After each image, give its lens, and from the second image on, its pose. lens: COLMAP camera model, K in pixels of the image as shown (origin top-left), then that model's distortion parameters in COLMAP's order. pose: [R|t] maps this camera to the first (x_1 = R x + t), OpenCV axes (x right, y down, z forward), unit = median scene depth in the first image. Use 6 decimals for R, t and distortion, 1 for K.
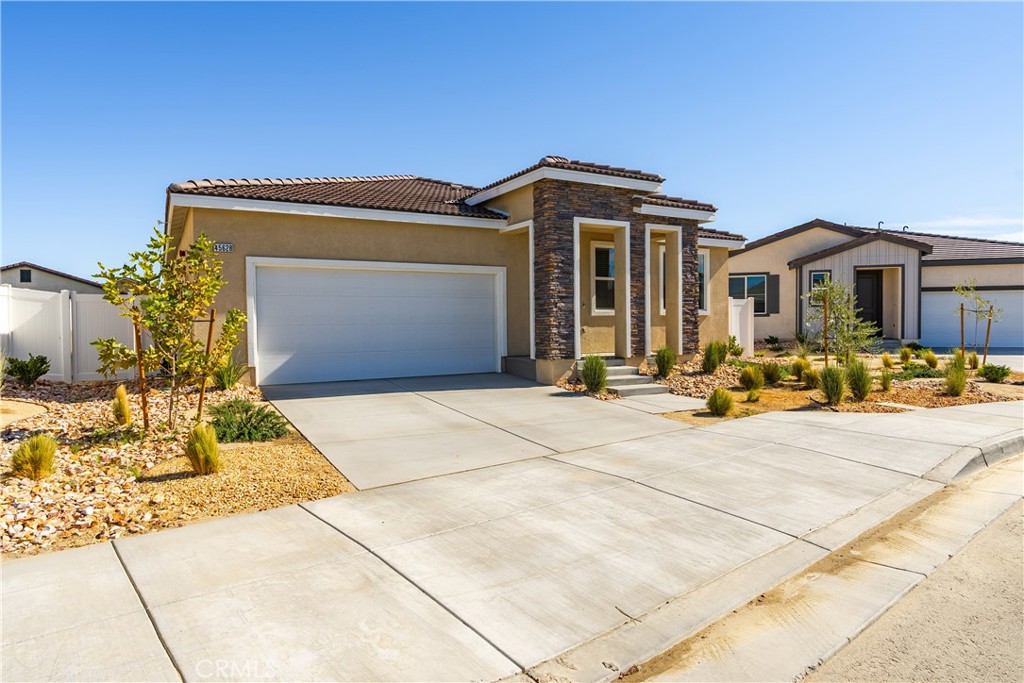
lens RADIAL K [[618.7, 0, 506.9], [0, 618.7, 338.1], [0, 0, 1]] dist [-0.002411, 0.000804]
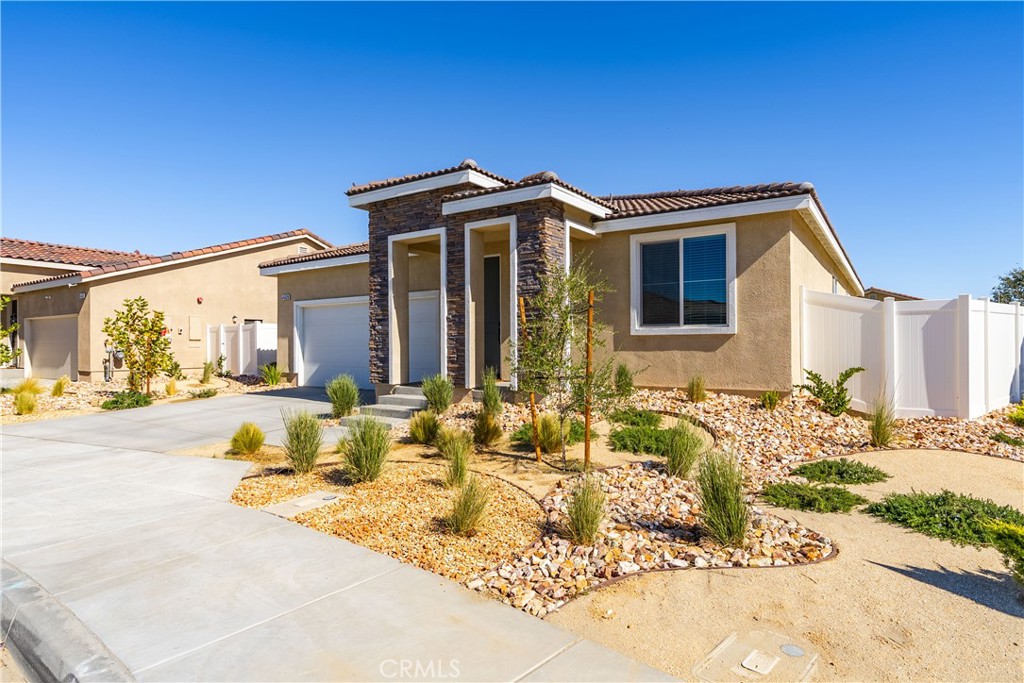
lens RADIAL K [[559.7, 0, 520.4], [0, 559.7, 348.1], [0, 0, 1]] dist [-0.006294, -0.000452]
pose [[0.457035, 0.010886, -0.889382, 0.948080], [-0.021348, 0.999771, 0.001267, -0.026053], [0.889193, 0.018407, 0.457163, 0.762261]]
